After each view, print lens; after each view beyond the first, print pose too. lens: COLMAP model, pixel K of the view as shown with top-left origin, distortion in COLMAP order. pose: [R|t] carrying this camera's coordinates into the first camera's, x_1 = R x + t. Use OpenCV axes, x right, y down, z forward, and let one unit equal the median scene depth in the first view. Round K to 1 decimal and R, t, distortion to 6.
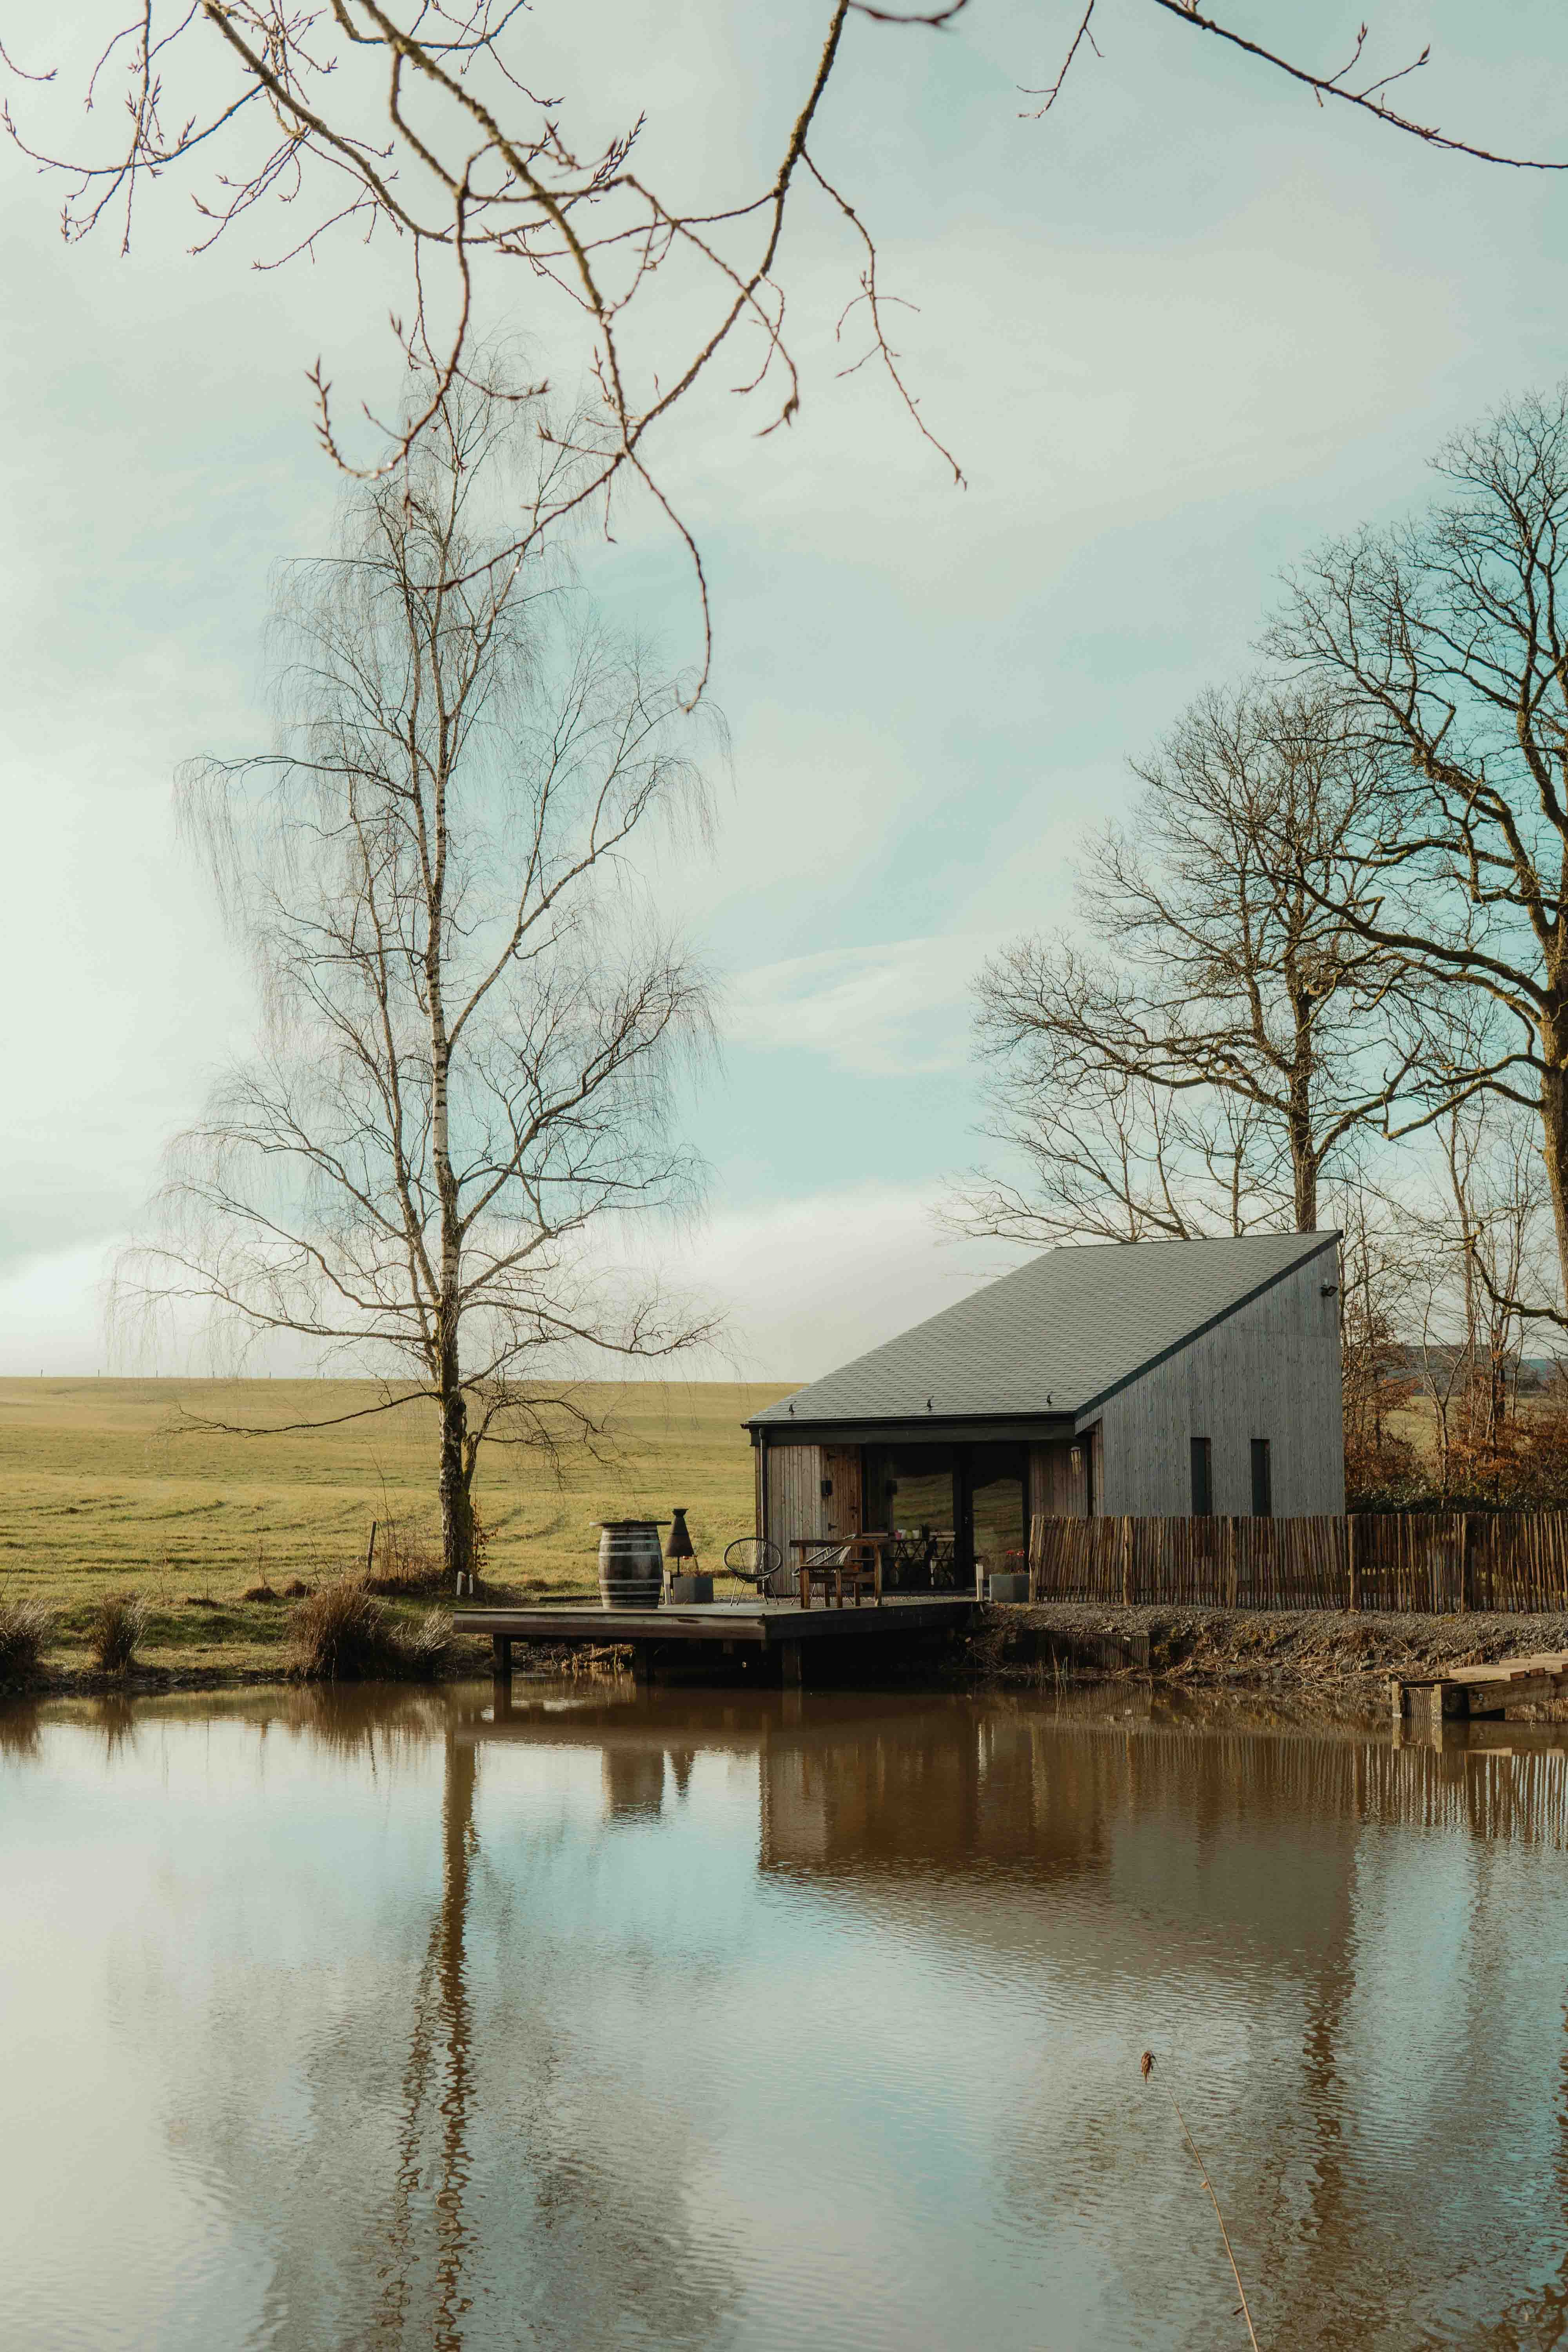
lens RADIAL K [[2996.4, 0, 784.0], [0, 2996.4, 1176.0], [0, 0, 1]] dist [-0.174273, -0.017665]
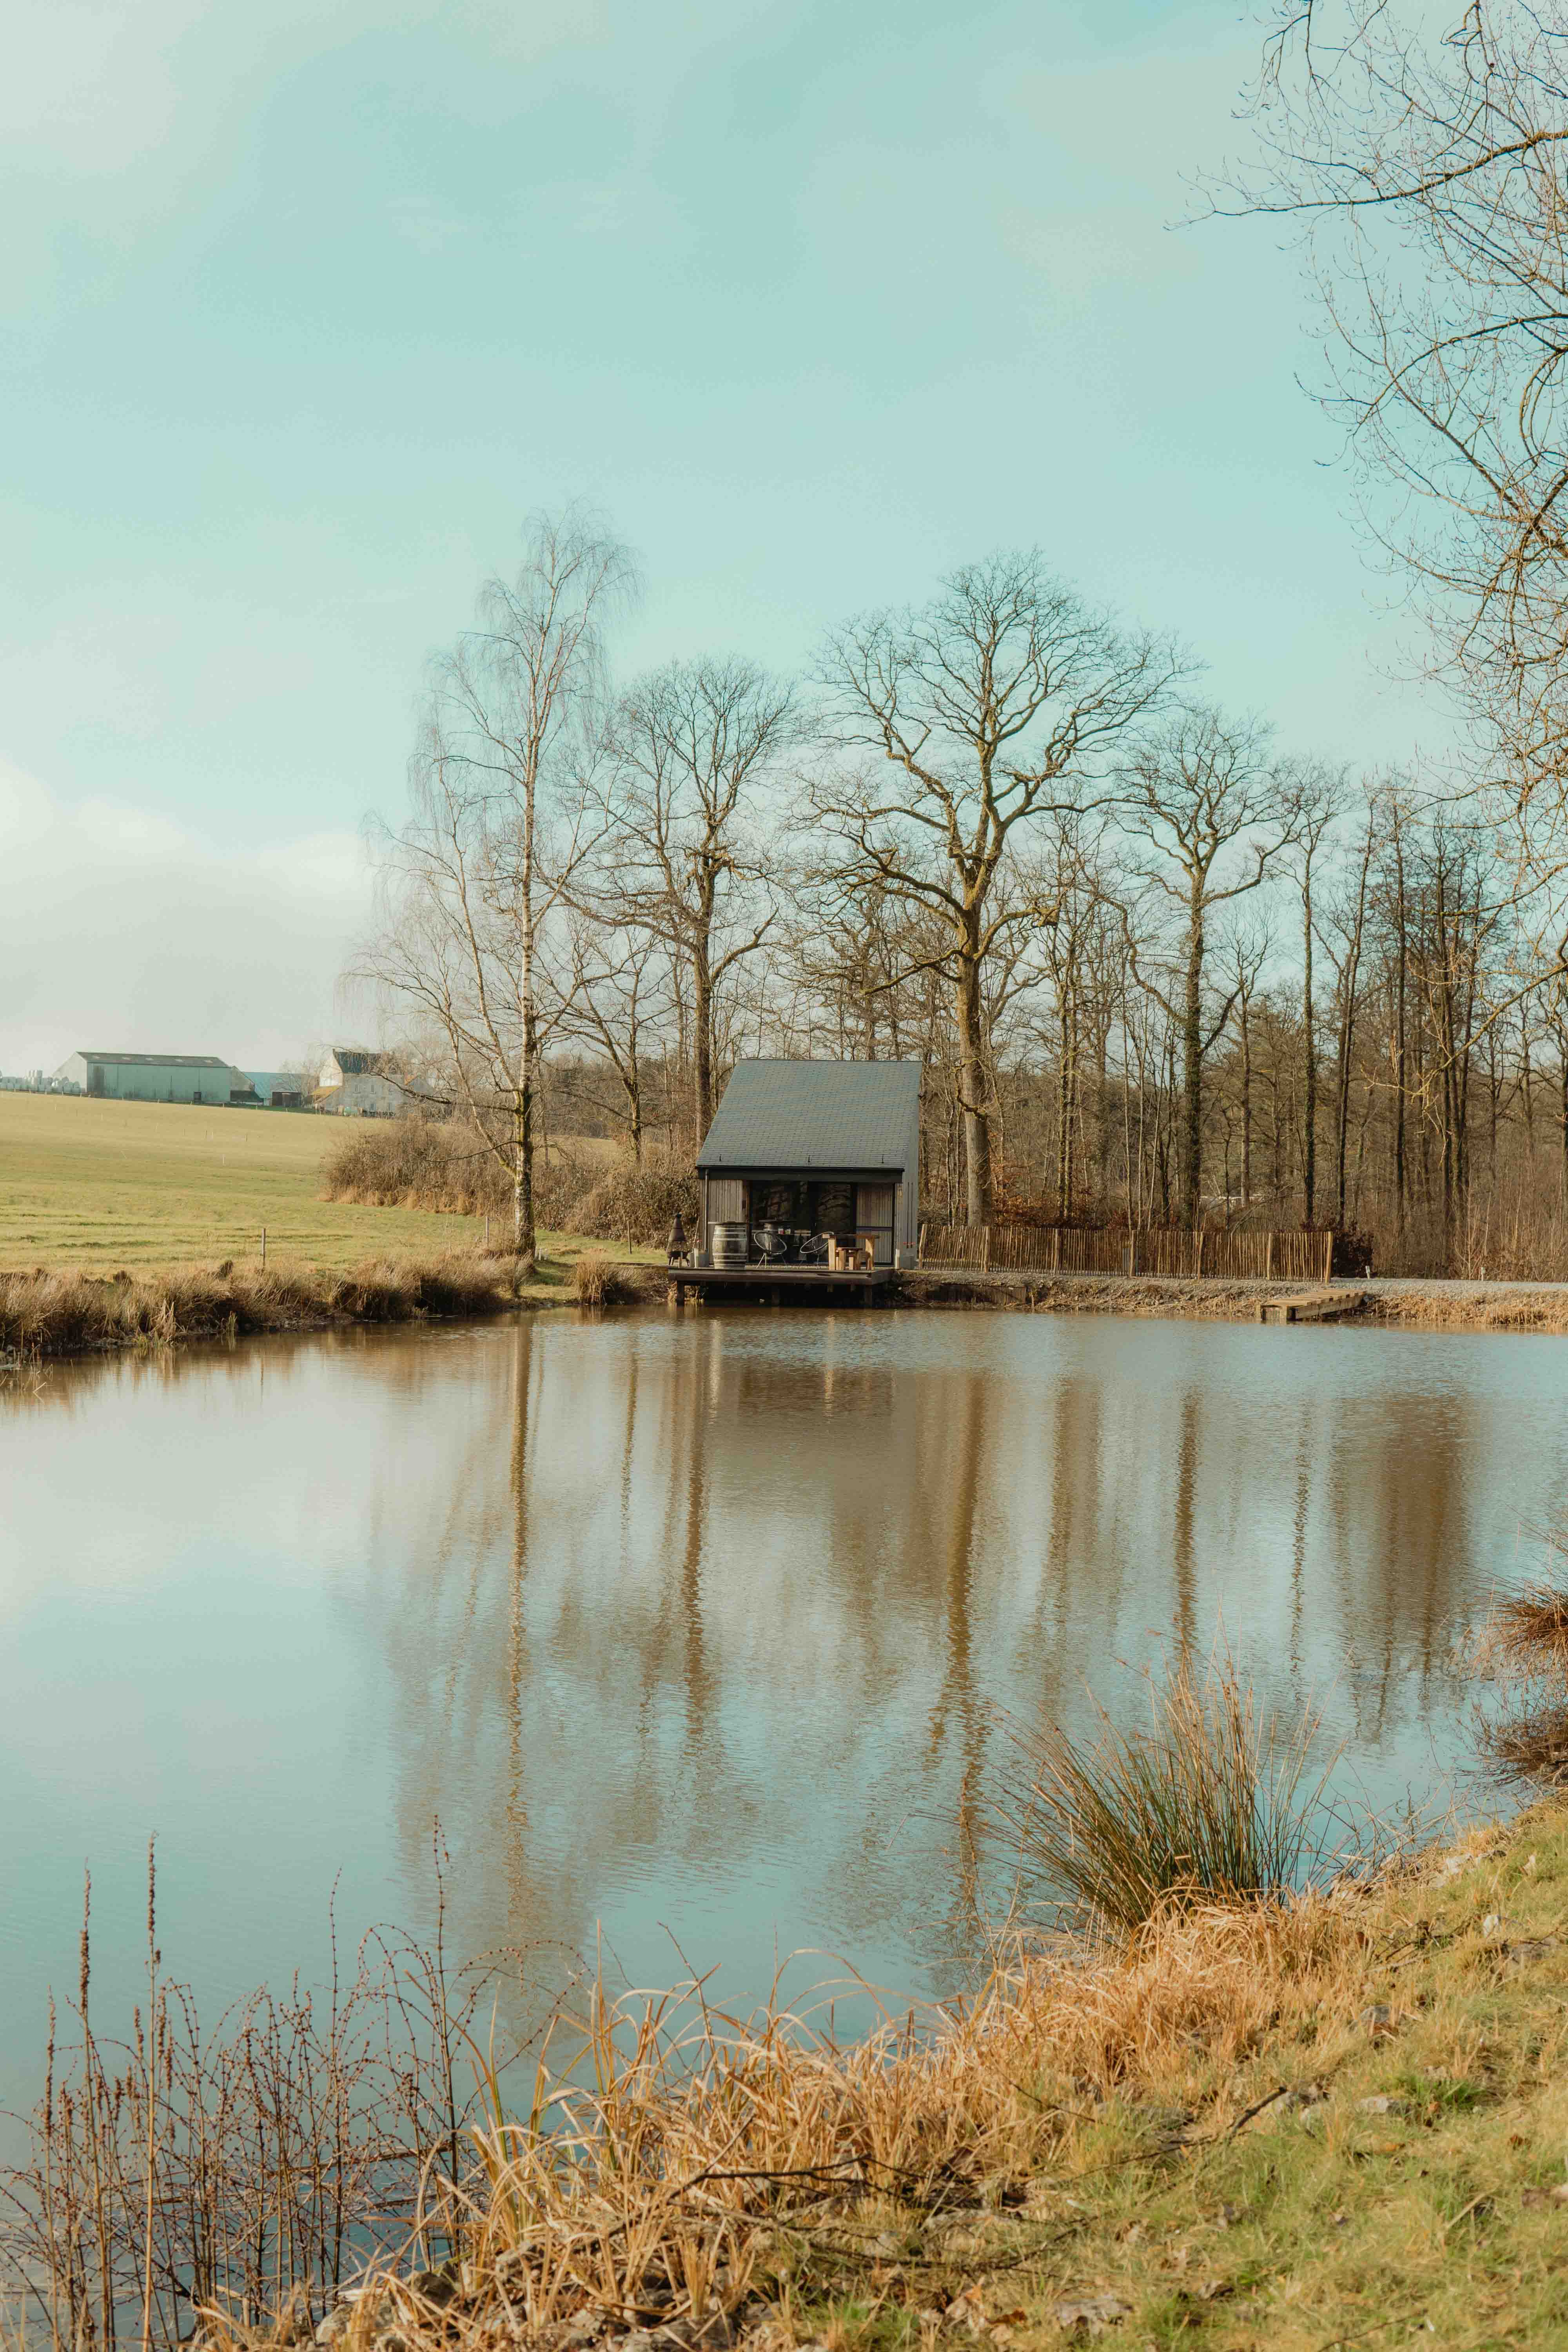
lens RADIAL K [[2996.4, 0, 784.0], [0, 2996.4, 1176.0], [0, 0, 1]] dist [-0.174273, -0.017665]
pose [[0.893341, 0.031868, 0.448249, -0.780972], [-0.075841, 0.993866, 0.080490, -0.058217], [-0.442934, -0.105901, 0.890278, -0.602470]]
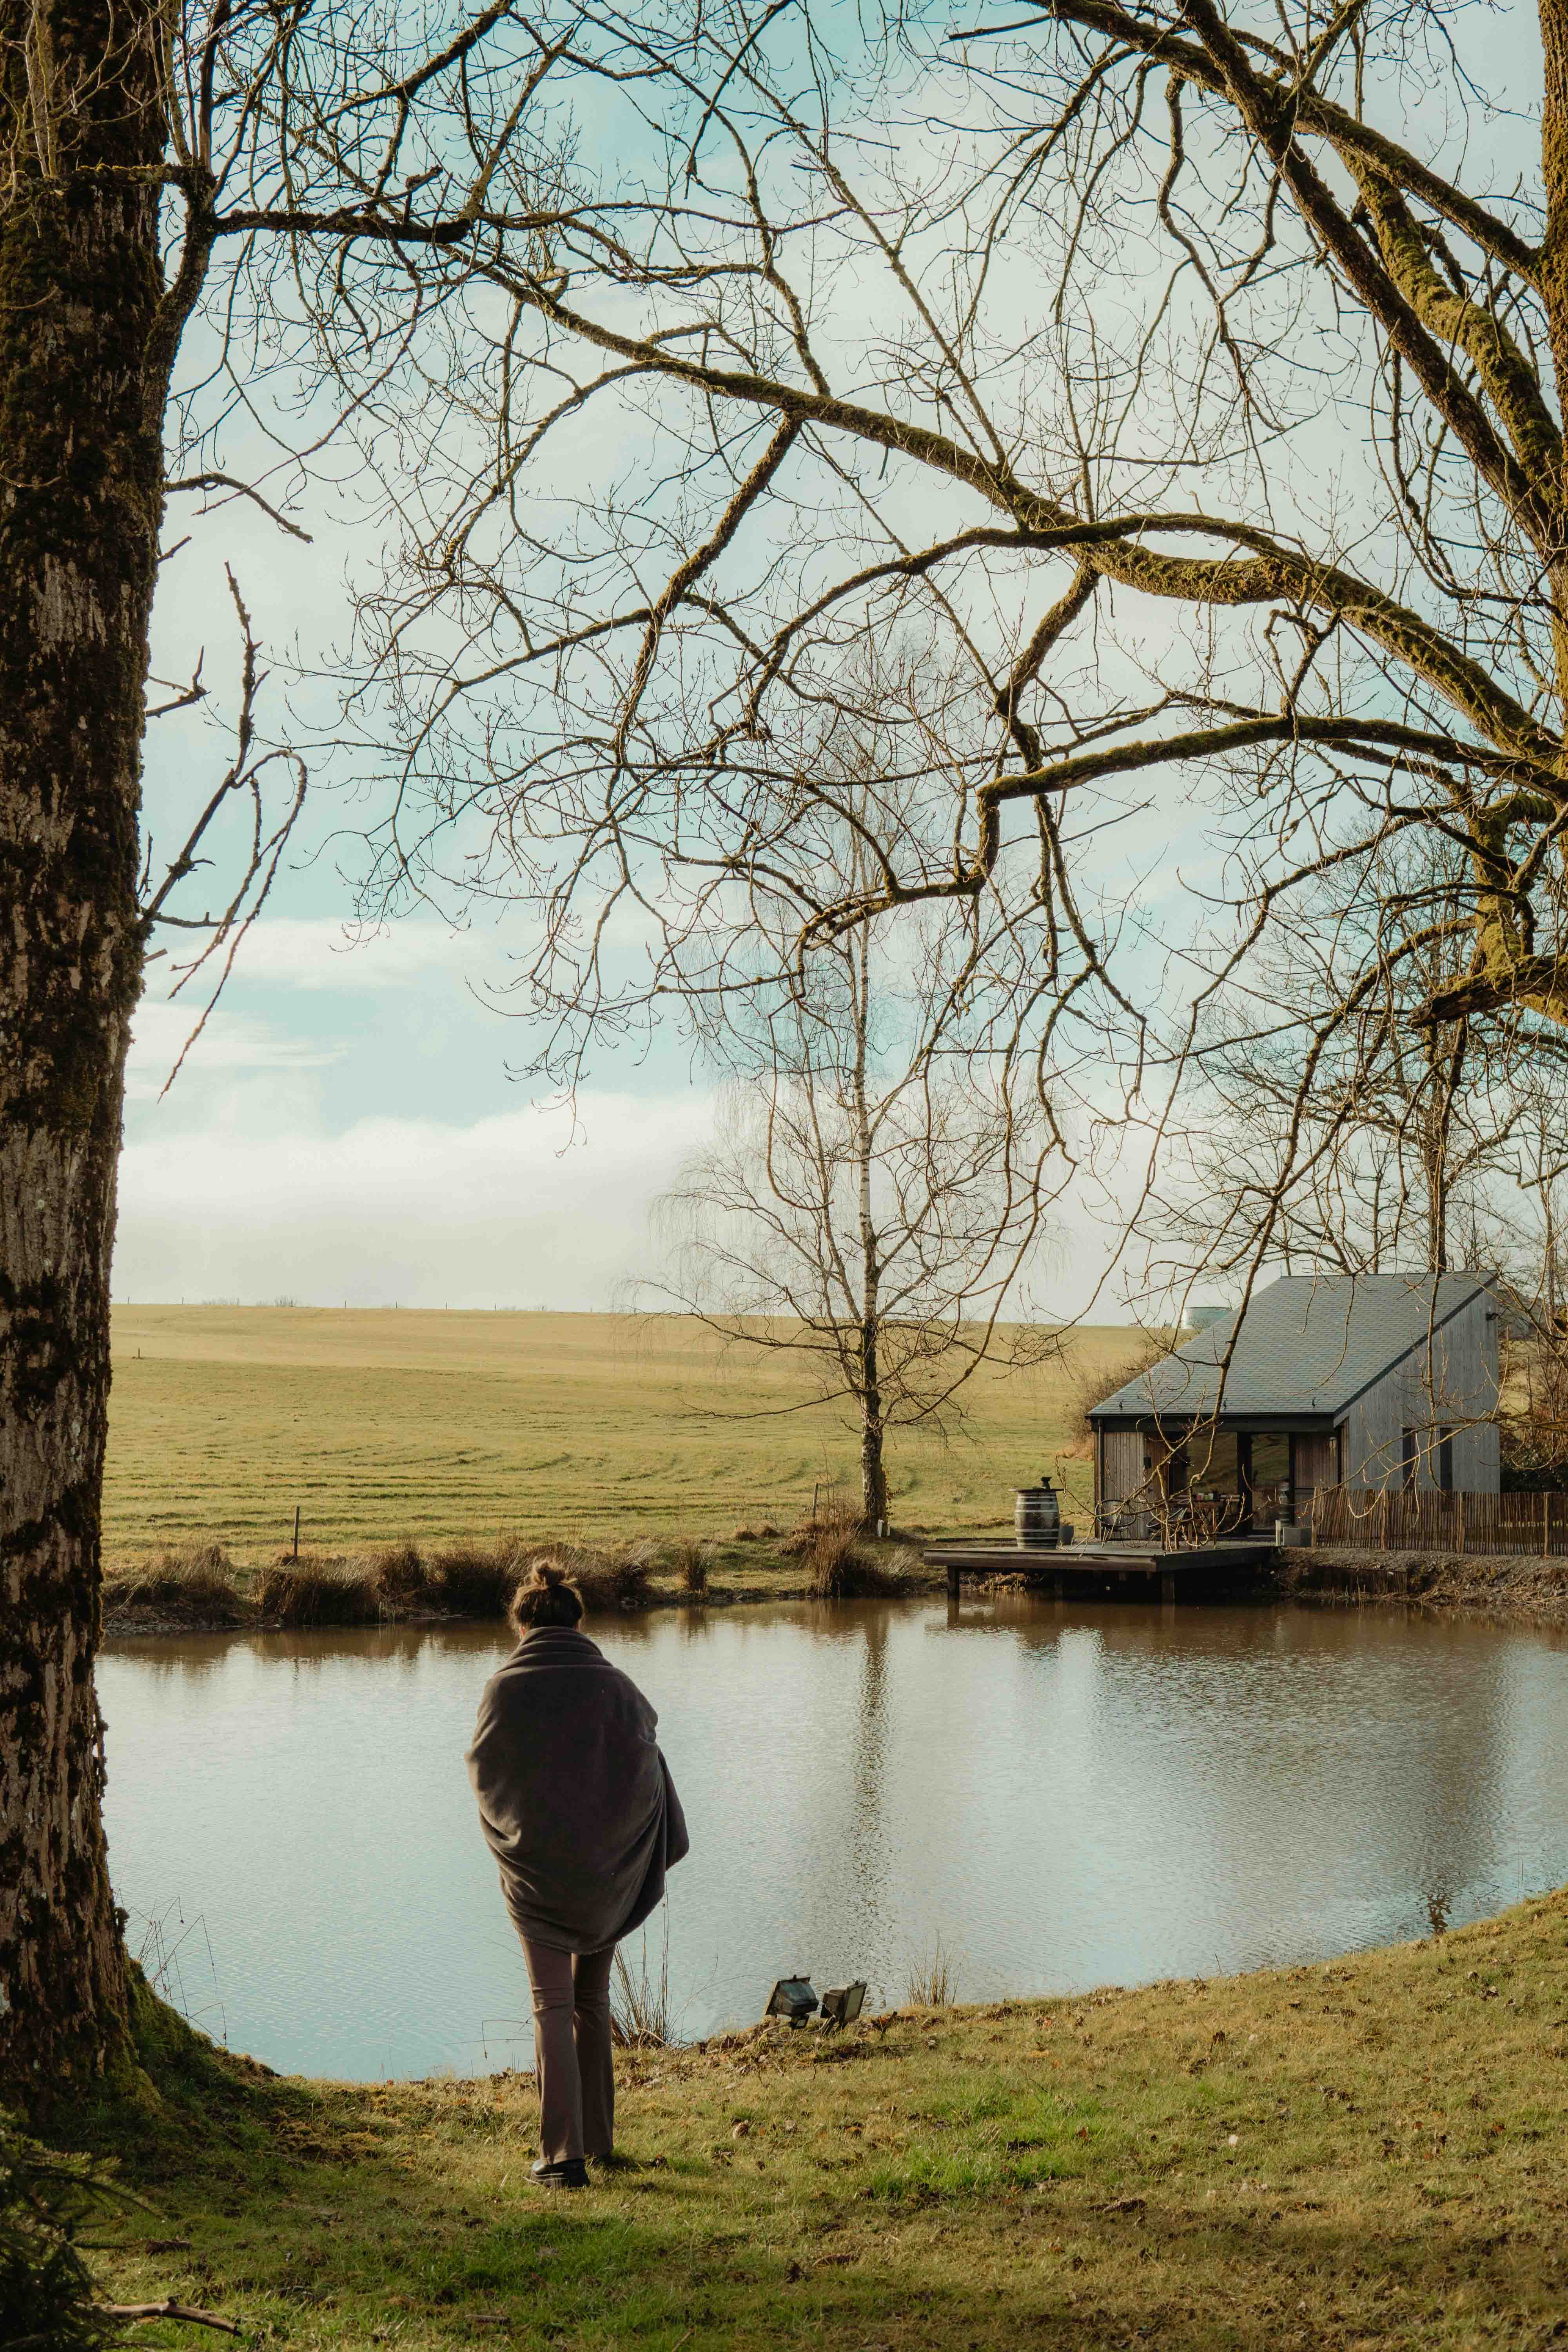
lens RADIAL K [[2996.4, 0, 784.0], [0, 2996.4, 1176.0], [0, 0, 1]] dist [-0.174273, -0.017665]
pose [[0.999898, 0.013347, -0.005047, -0.154455], [-0.013215, 0.999595, 0.025206, -0.063957], [0.005381, -0.025137, 0.999670, -0.400436]]
